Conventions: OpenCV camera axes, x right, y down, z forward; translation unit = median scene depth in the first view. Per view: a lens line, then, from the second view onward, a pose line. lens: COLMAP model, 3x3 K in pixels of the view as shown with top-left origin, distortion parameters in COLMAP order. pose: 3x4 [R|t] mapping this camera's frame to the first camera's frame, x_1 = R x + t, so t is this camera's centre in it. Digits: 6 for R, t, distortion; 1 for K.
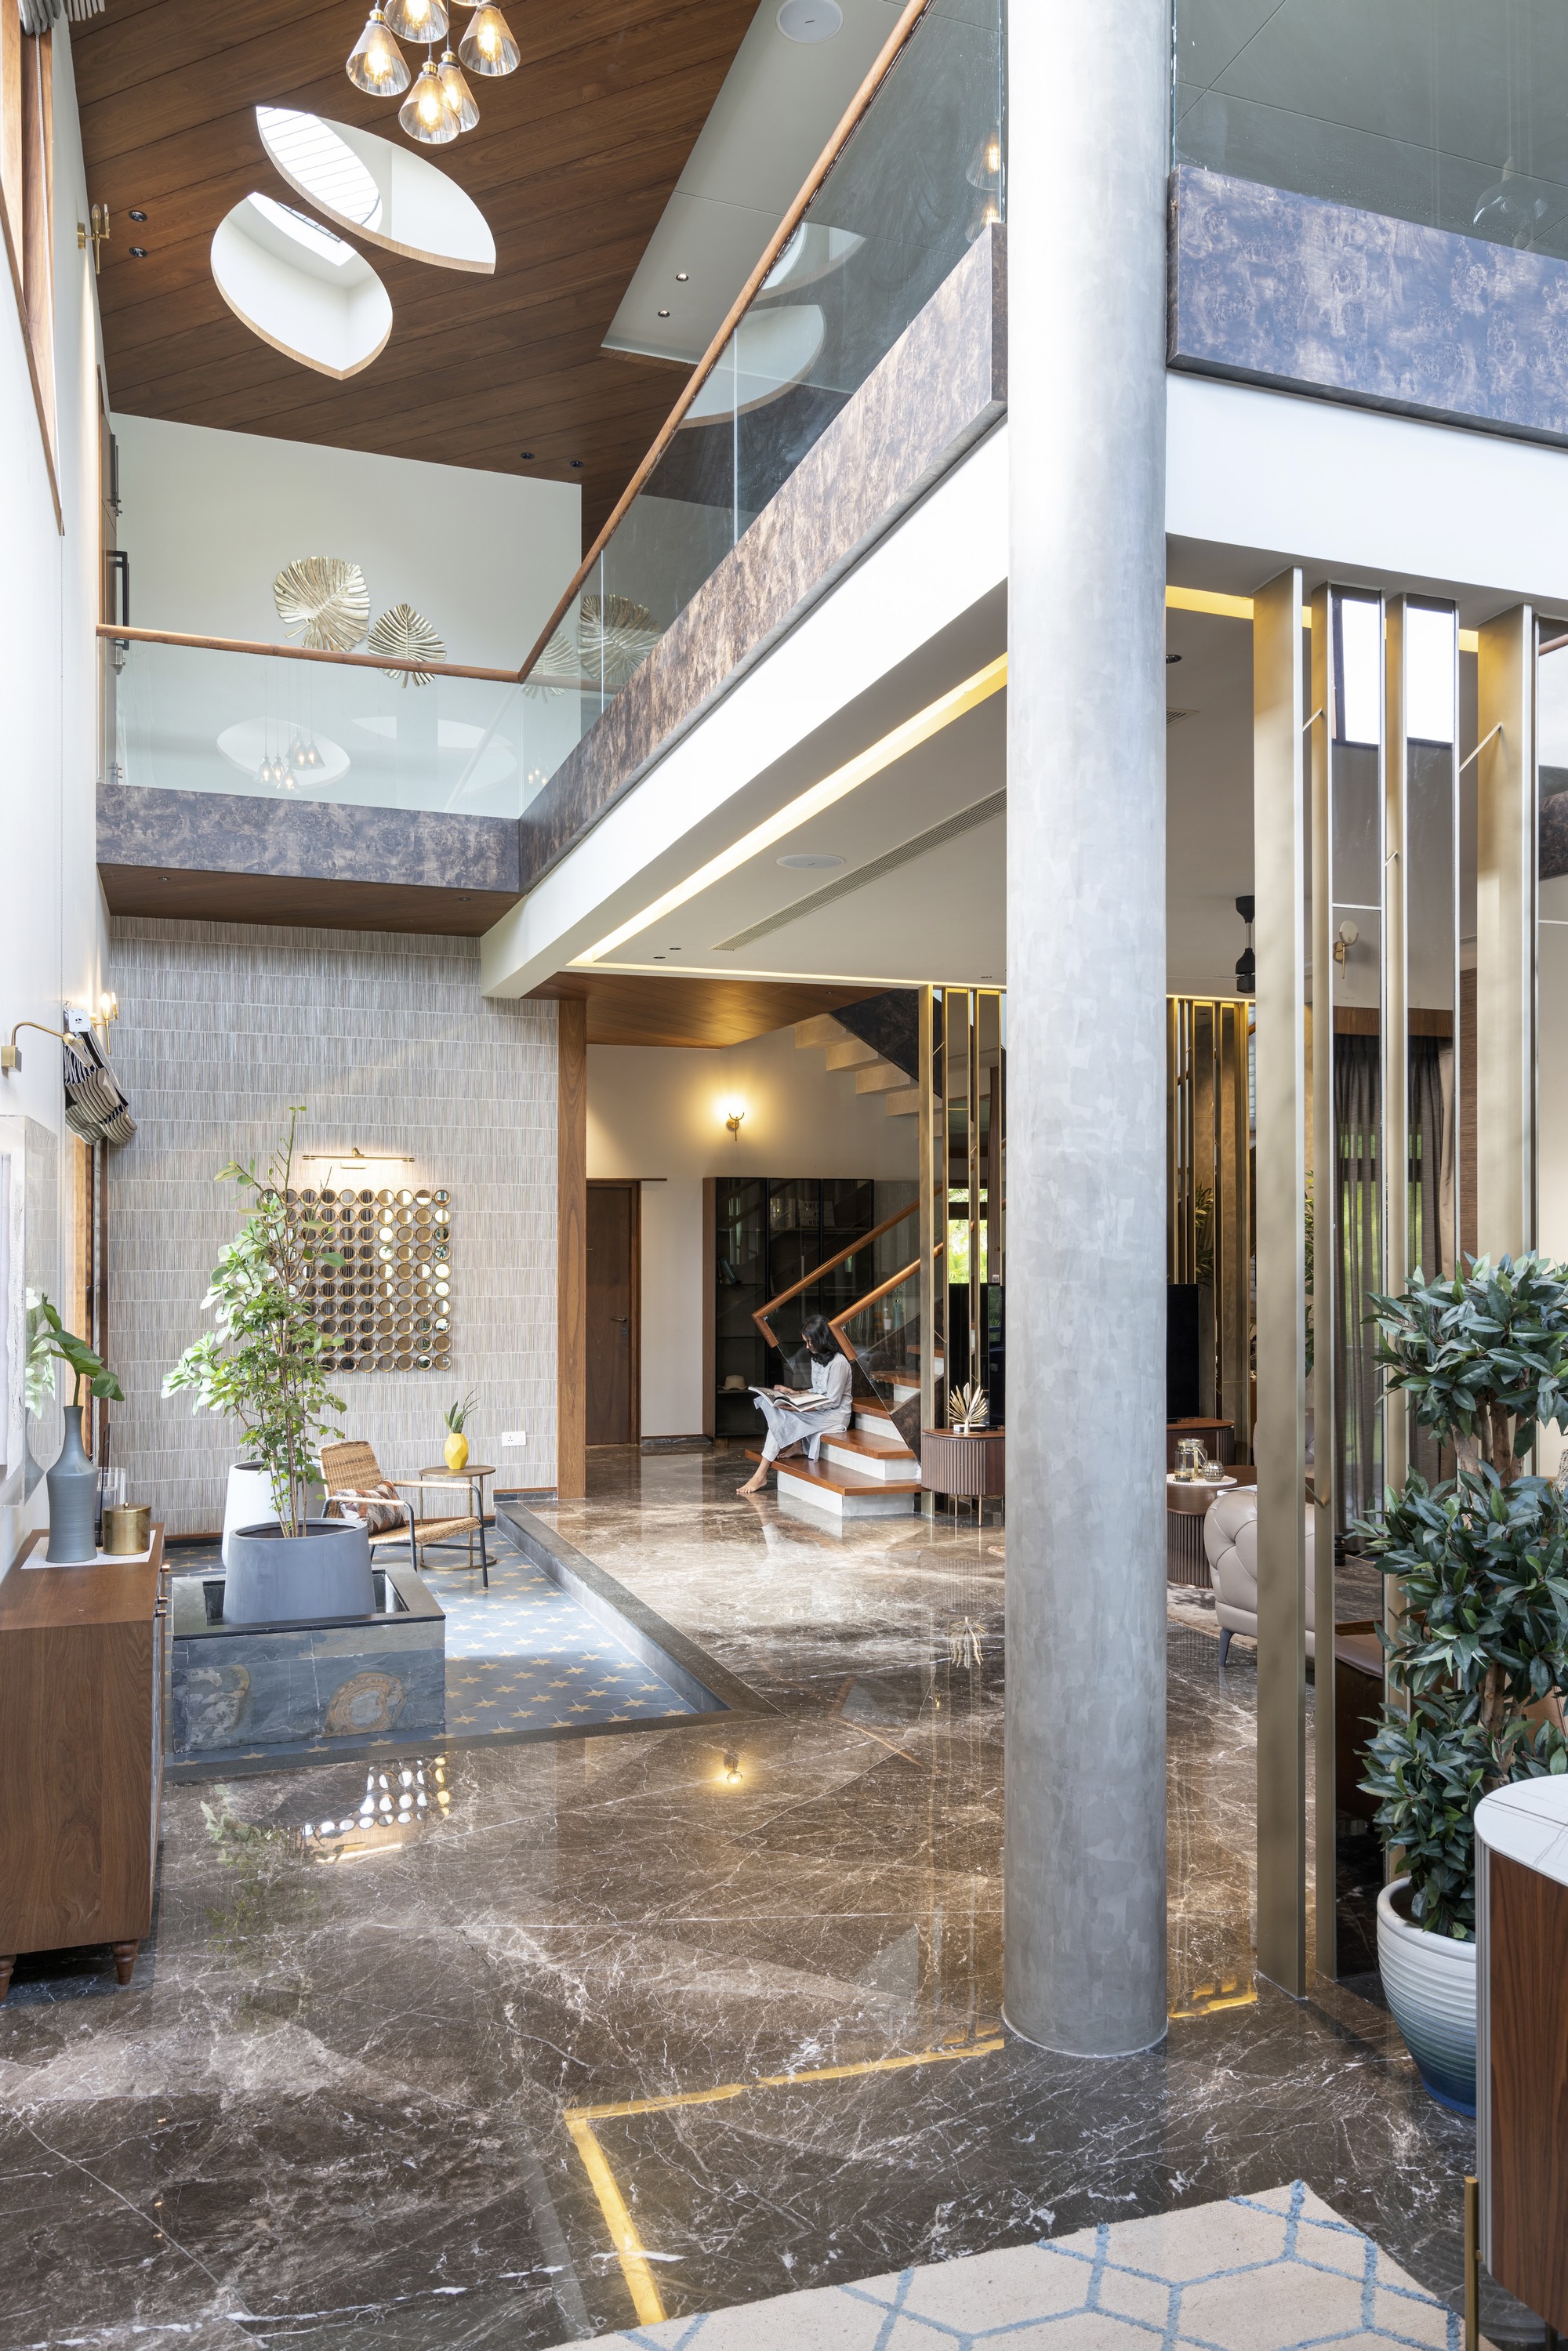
lens RADIAL K [[1653.5, 0, 784.0], [0, 1653.5, 1175.5], [0, 0, 1]] dist [-0.000058, 0.000886]
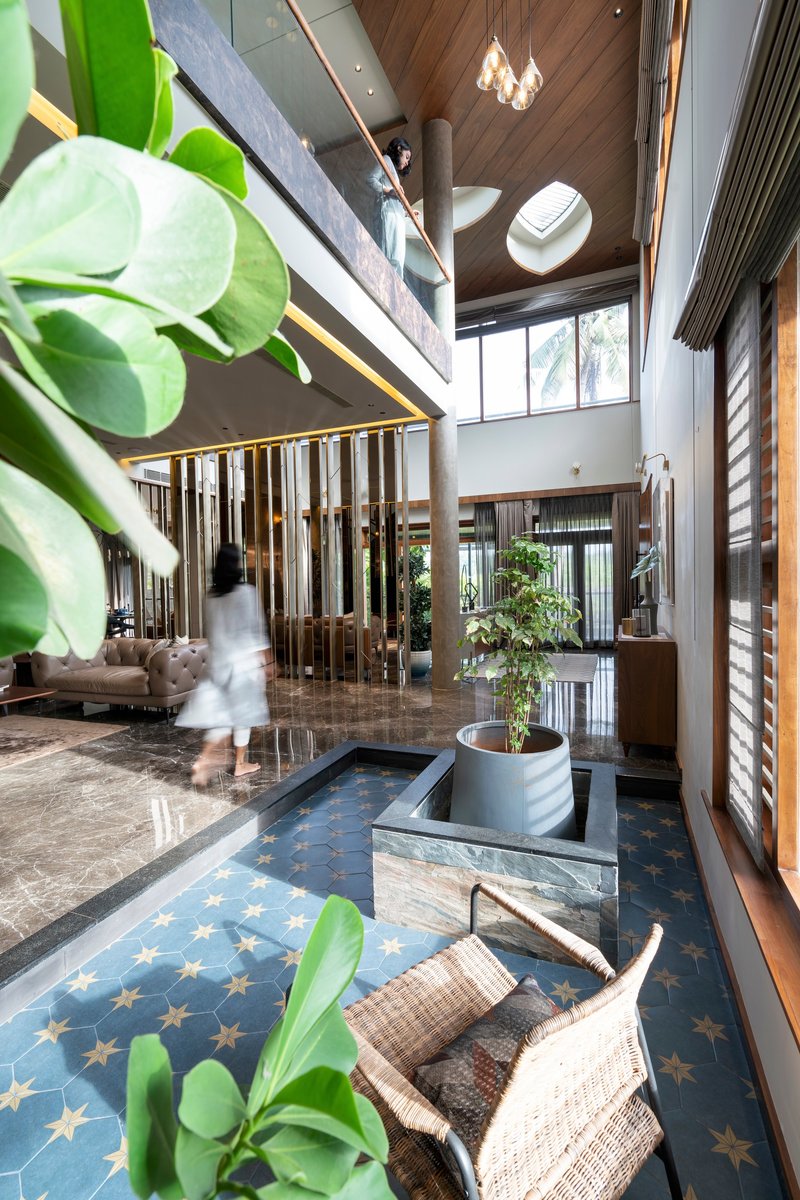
lens RADIAL K [[569.4, 0, 400.0], [0, 569.4, 600.0], [0, 0, 1]] dist [0.000205, 0.000079]
pose [[-0.758940, -0.001318, 0.651159, -0.463835], [0.004897, 0.999958, 0.007731, 0.103586], [-0.651142, 0.009056, -0.758902, 1.264008]]
